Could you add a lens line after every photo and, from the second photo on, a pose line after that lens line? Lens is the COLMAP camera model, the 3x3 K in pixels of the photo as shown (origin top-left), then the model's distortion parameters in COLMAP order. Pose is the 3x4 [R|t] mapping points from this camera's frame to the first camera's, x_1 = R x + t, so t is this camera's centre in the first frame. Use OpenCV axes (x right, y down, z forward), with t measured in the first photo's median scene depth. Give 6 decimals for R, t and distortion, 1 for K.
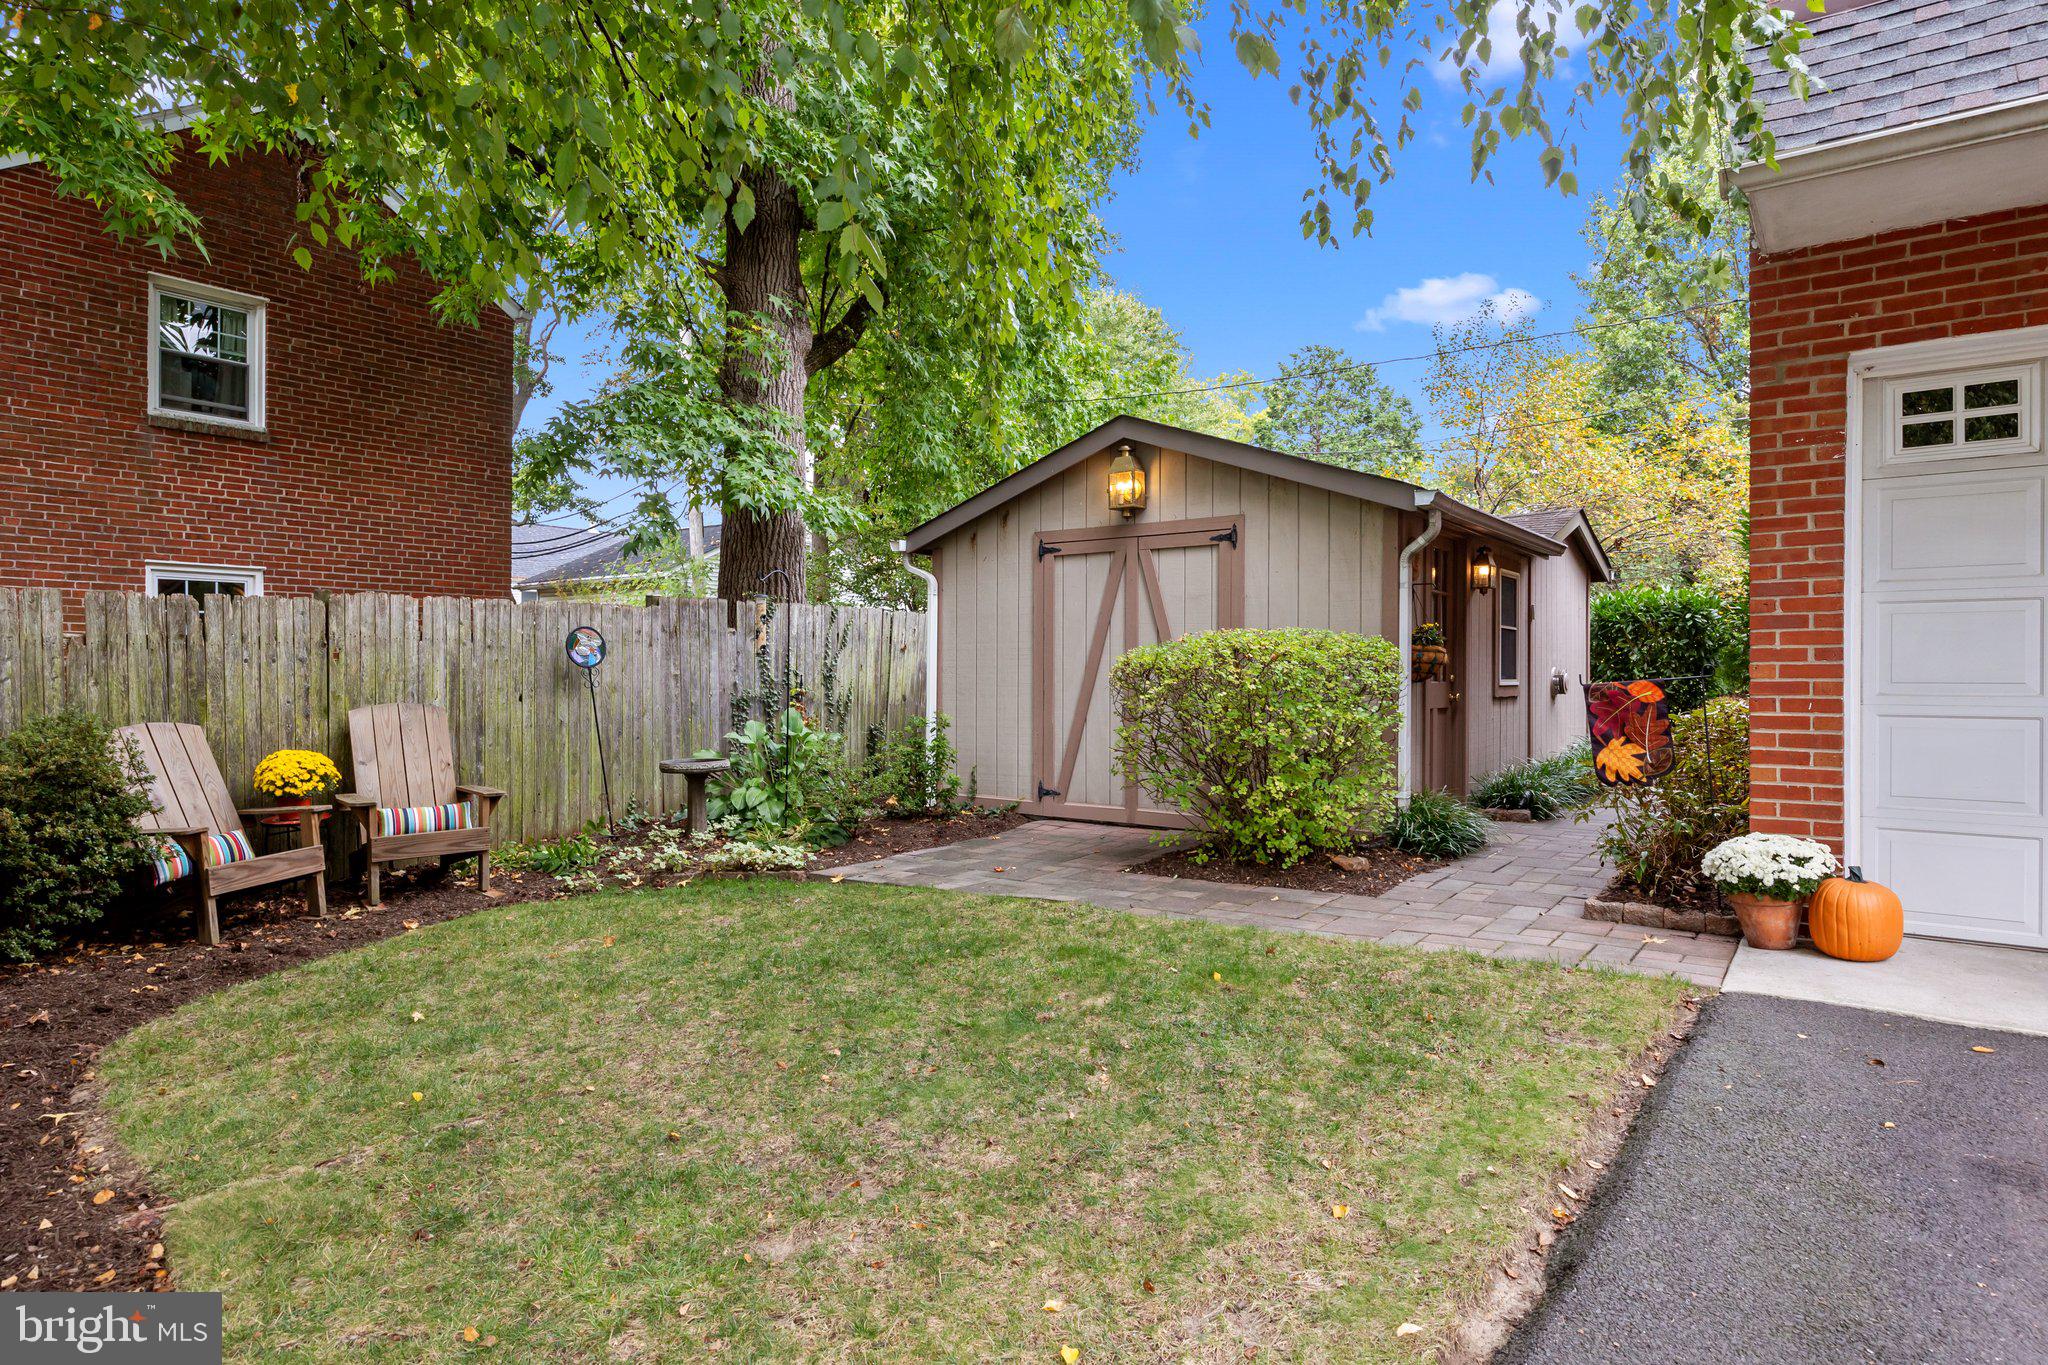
lens RADIAL K [[1135.1, 0, 1054.2], [0, 1135.1, 678.0], [0, 0, 1]] dist [0.000824, 0.000283]
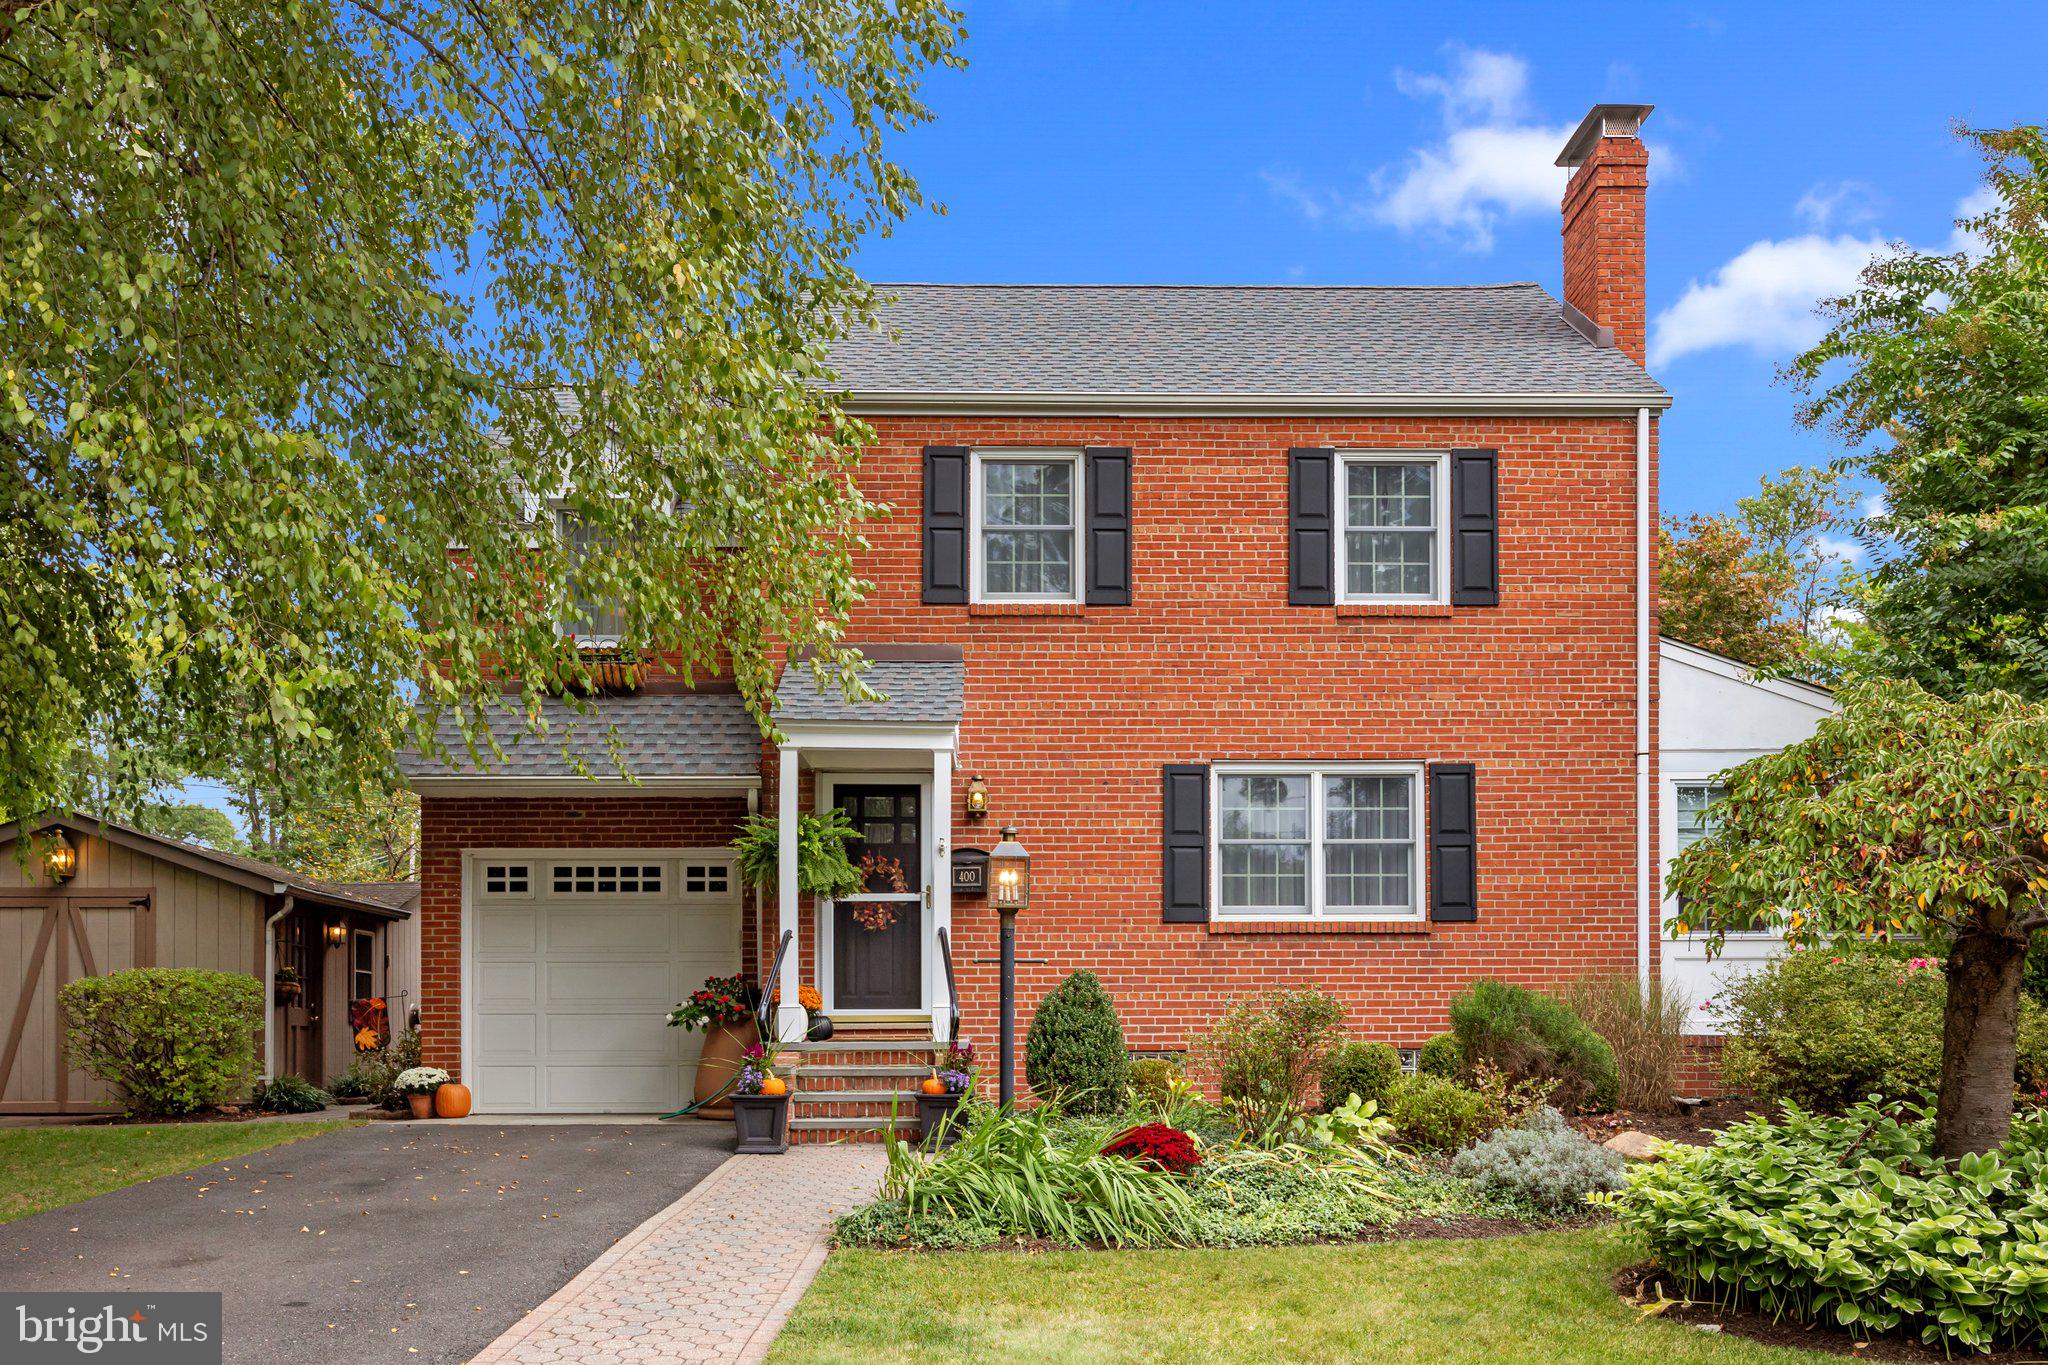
lens RADIAL K [[1816.3, 0, 1023.4], [0, 1816.3, 1039.3], [0, 0, 1]] dist [-0.000851, 0.003097]
pose [[0.812254, 0.000055, 0.583304, -0.335811], [0.005102, 0.999961, -0.007198, 0.082381], [-0.583282, 0.008823, 0.812222, -1.795390]]
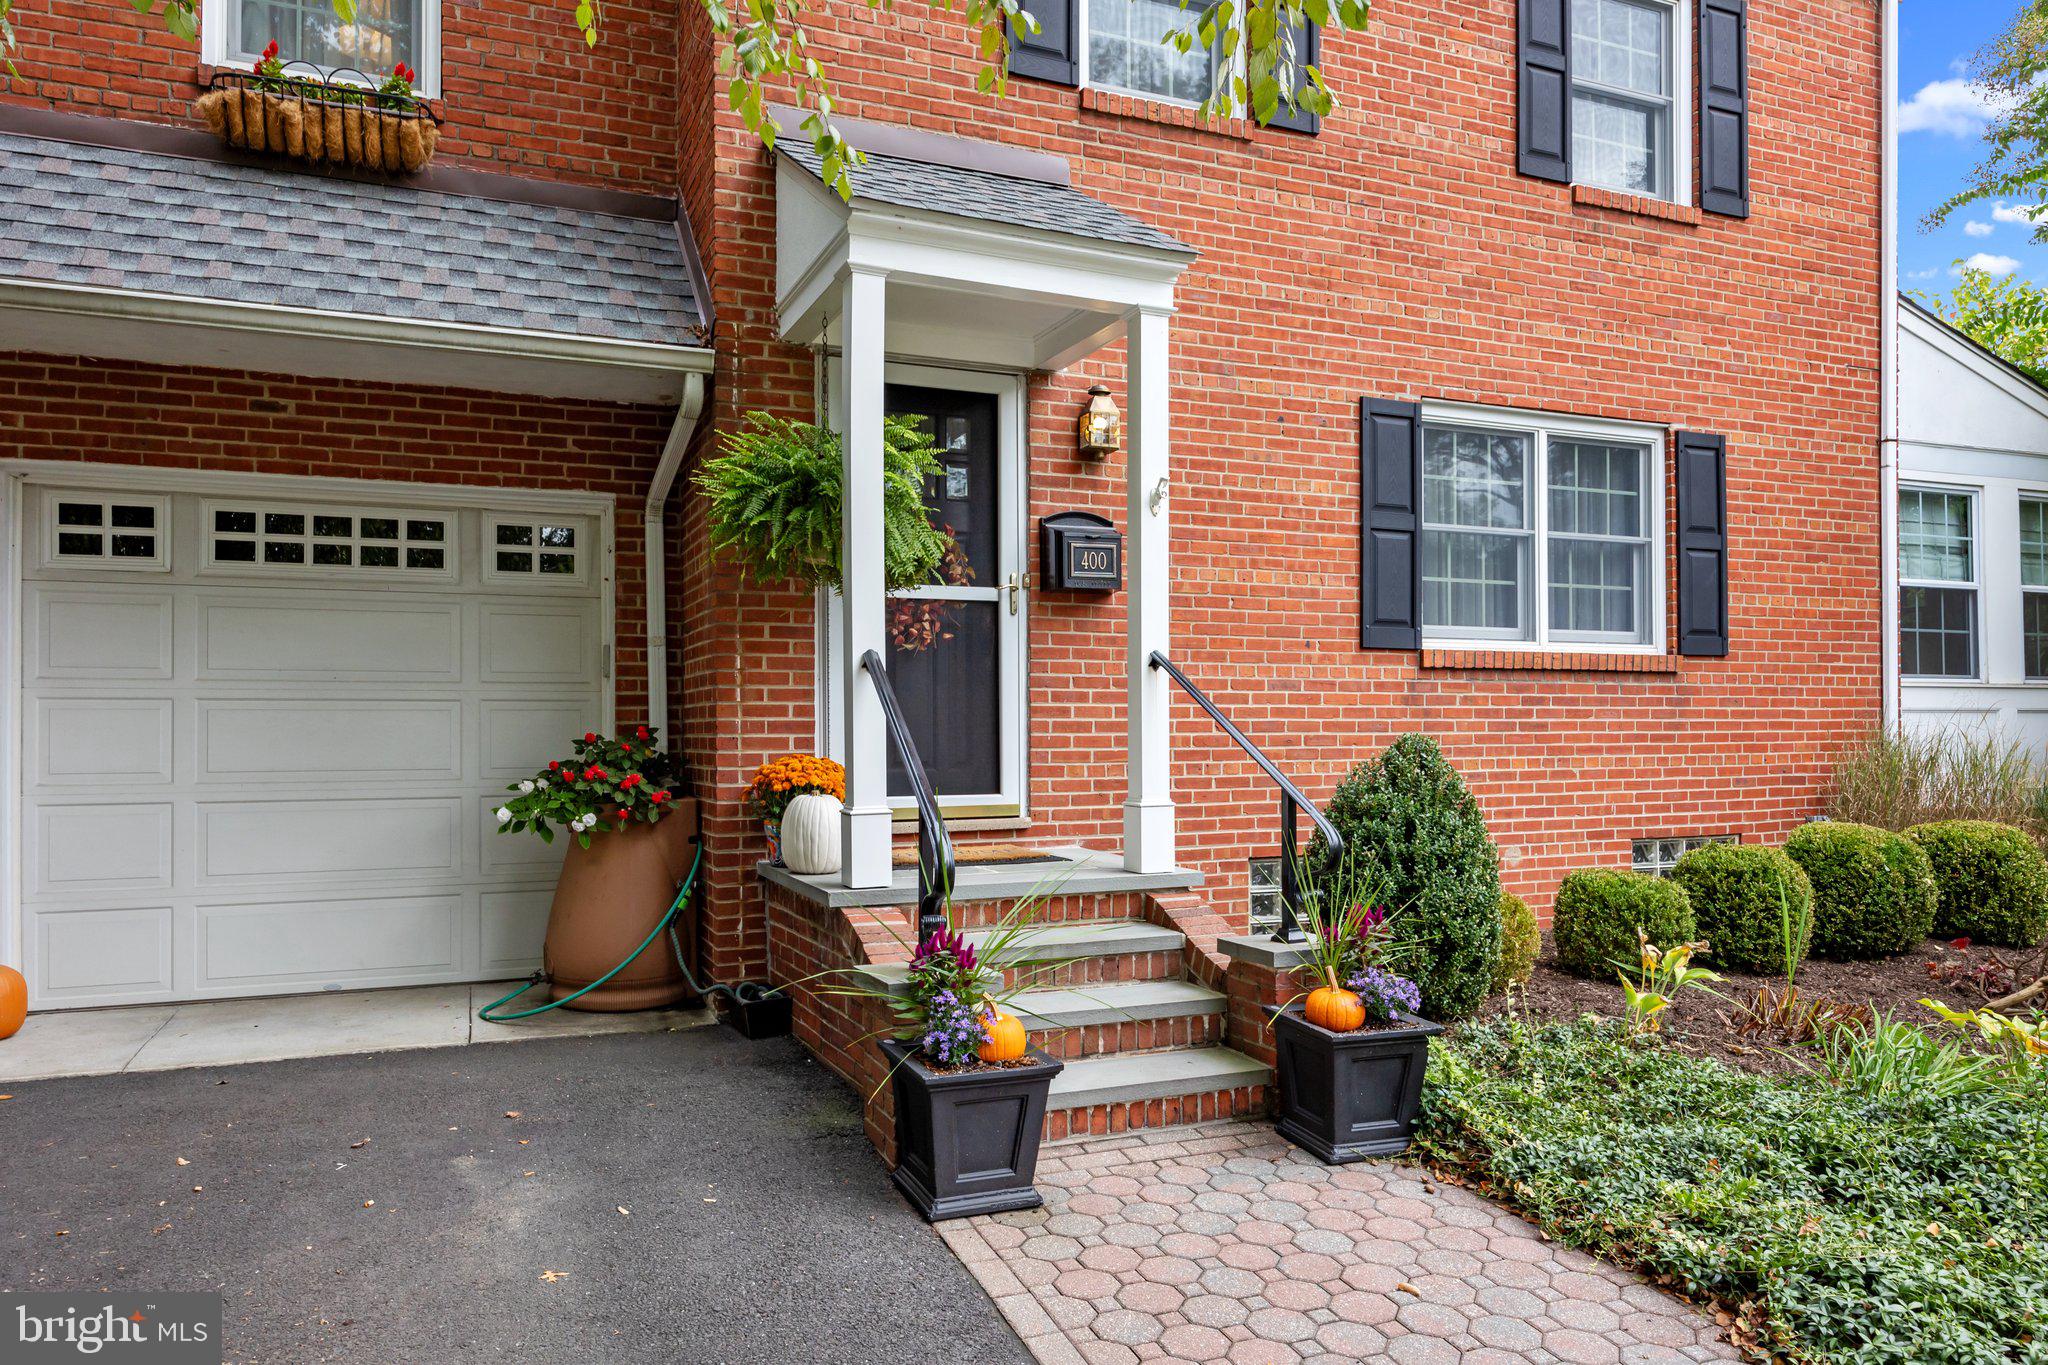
lens RADIAL K [[1391.6, 0, 1019.7], [0, 1391.6, 722.3], [0, 0, 1]] dist [-0.002494, -0.002289]
pose [[0.524504, 0.003039, 0.851403, 0.079781], [0.007946, 0.999933, -0.008464, -0.019097], [-0.851371, 0.011205, 0.524444, -0.331908]]
